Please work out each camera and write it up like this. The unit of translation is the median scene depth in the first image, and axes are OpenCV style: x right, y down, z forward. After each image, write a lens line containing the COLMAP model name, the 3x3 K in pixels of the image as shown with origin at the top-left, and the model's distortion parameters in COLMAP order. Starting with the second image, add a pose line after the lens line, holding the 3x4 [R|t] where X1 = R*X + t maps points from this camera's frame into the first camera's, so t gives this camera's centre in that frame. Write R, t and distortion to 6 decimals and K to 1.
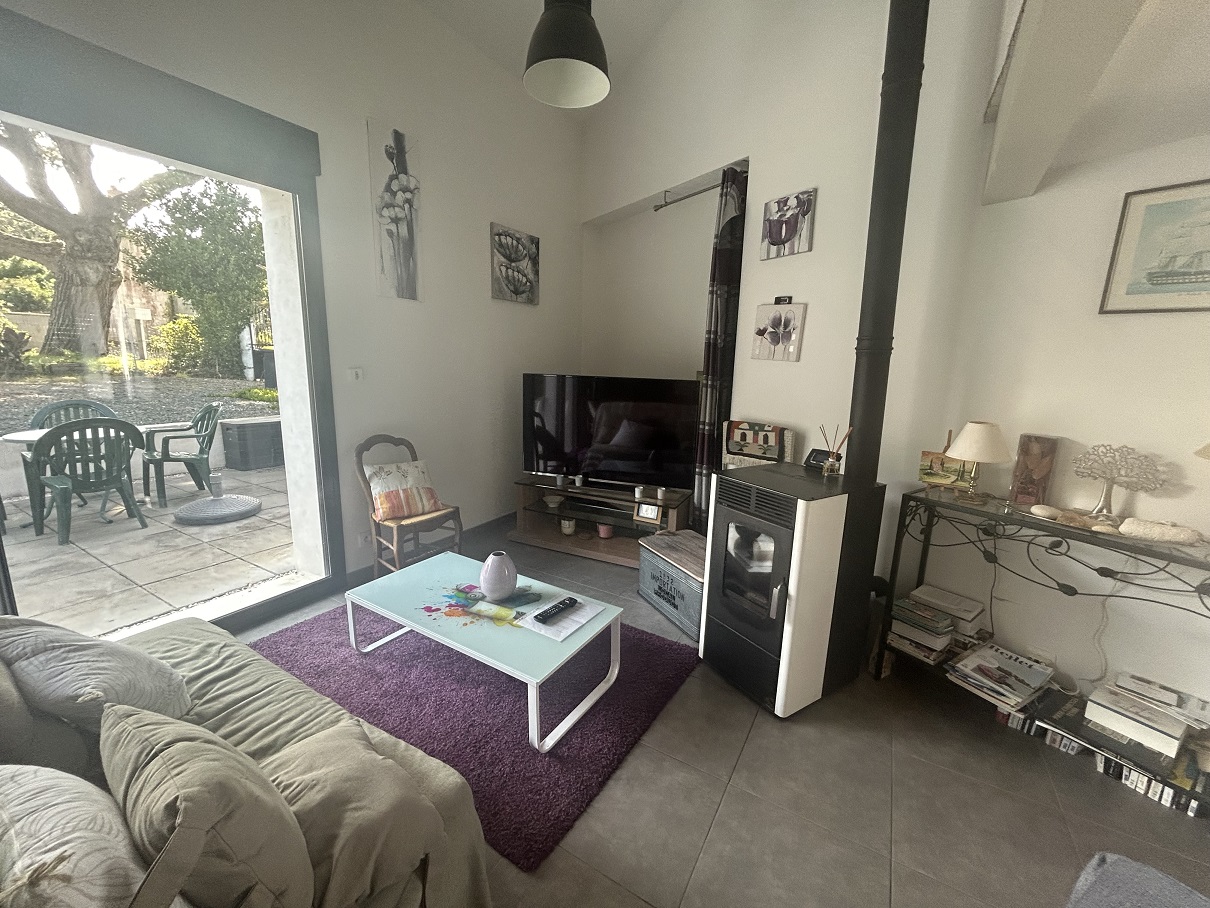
lens RADIAL K [[487.4, 0, 610.0], [0, 487.4, 450.4], [0, 0, 1]] dist [-0.004457, 0.000711]
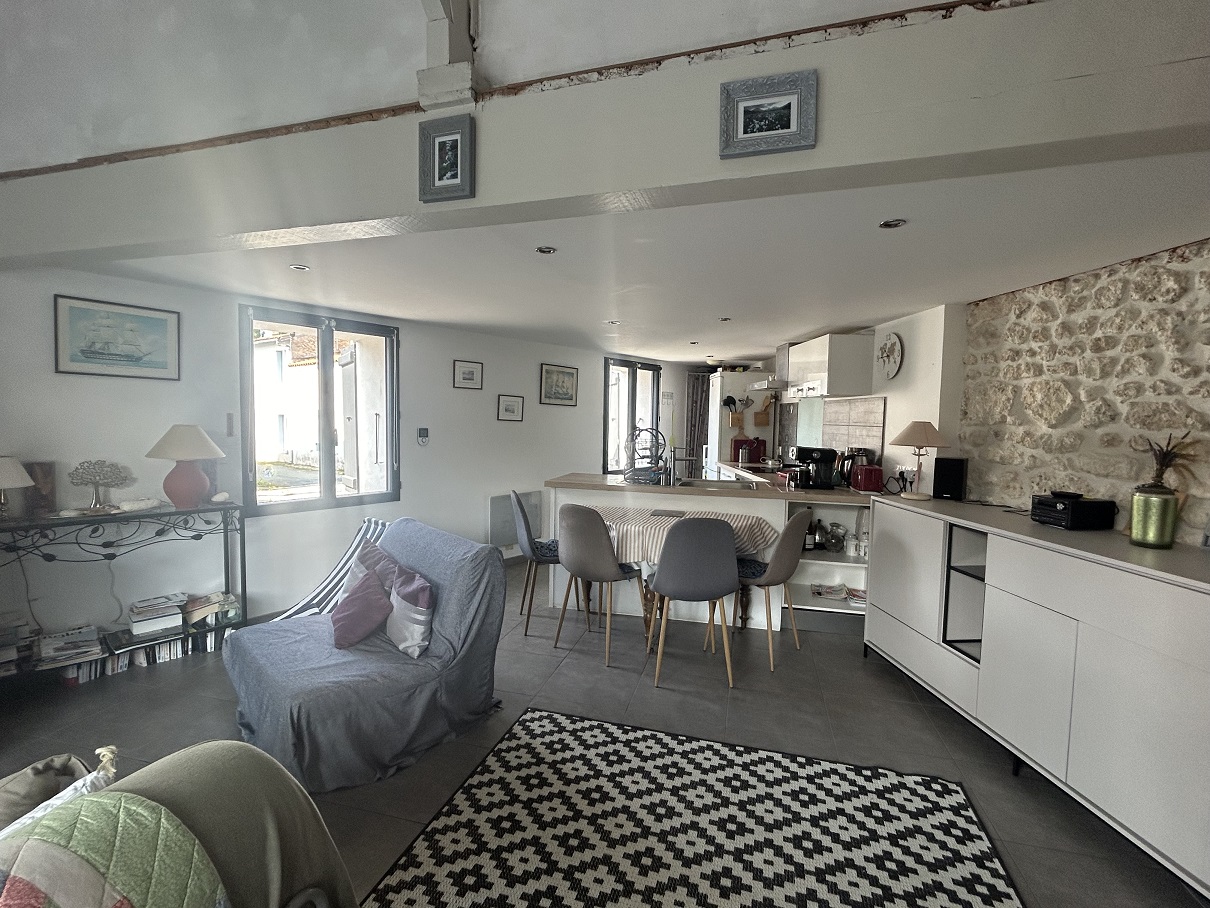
lens RADIAL K [[561.5, 0, 596.0], [0, 561.5, 454.4], [0, 0, 1]] dist [-0.003039, -0.000579]
pose [[-0.246479, -0.103302, 0.963627, -1.040624], [0.157225, 0.976869, 0.144937, -0.037110], [-0.956310, 0.187230, -0.224536, -0.112920]]
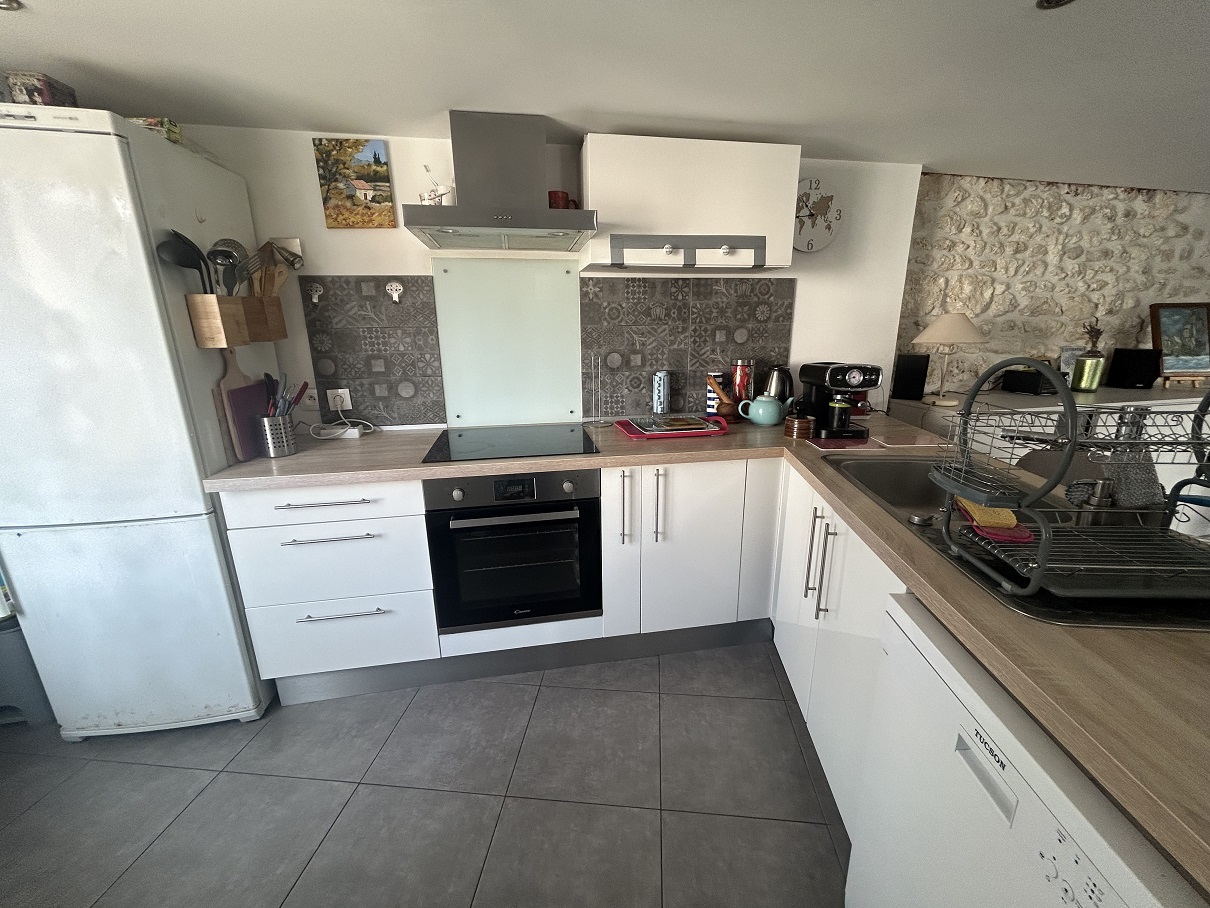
lens RADIAL K [[487.4, 0, 601.7], [0, 487.4, 457.6], [0, 0, 1]] dist [-0.004457, 0.000711]
pose [[-0.915668, 0.085489, -0.392739, 1.590791], [-0.093101, 0.905433, 0.414154, 0.160188], [0.391004, 0.415792, -0.821117, -0.603413]]
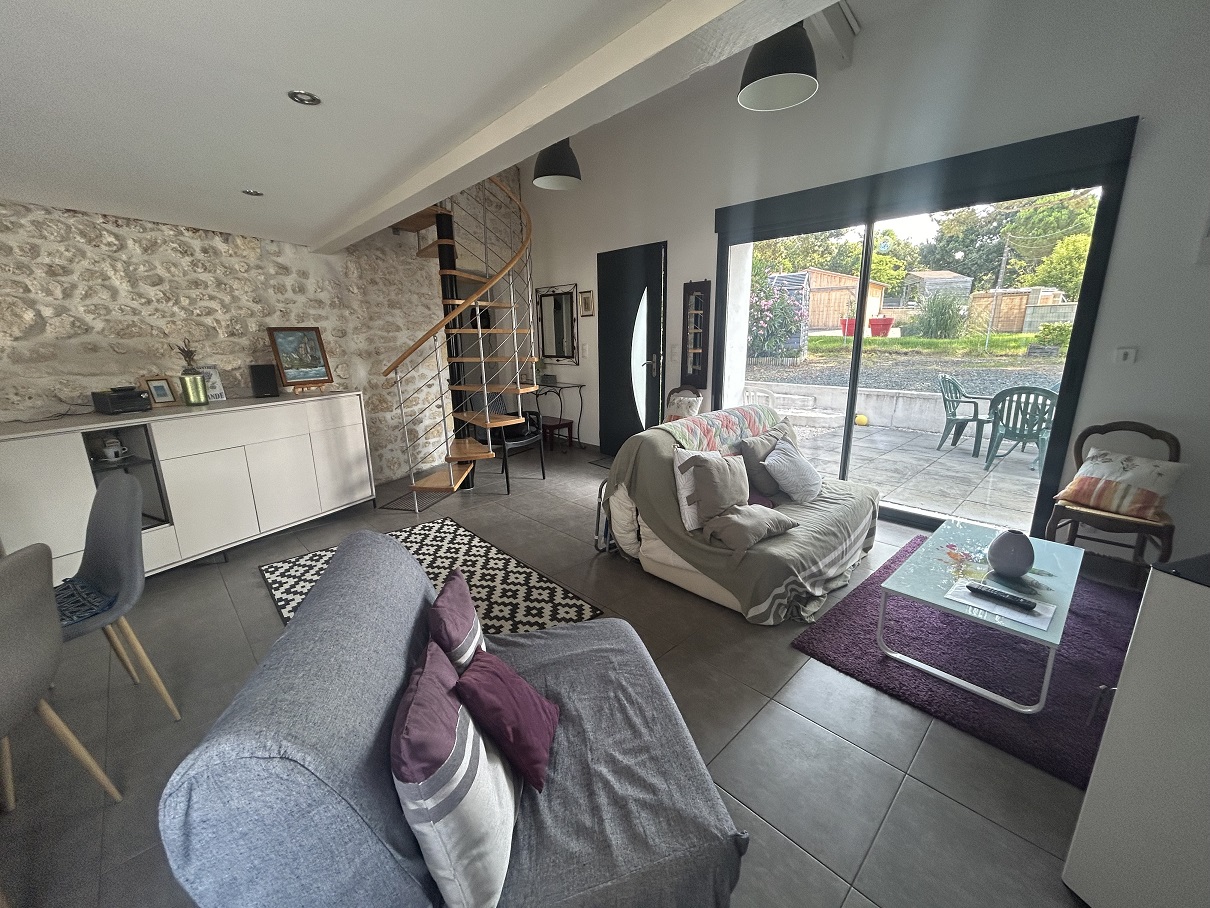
lens RADIAL K [[487.4, 0, 601.7], [0, 487.4, 455.2], [0, 0, 1]] dist [-0.004457, 0.000711]
pose [[-0.286072, 0.203036, -0.936450, 0.855224], [-0.173214, 0.950236, 0.258939, -0.044002], [0.942422, 0.236281, -0.236667, 0.371669]]
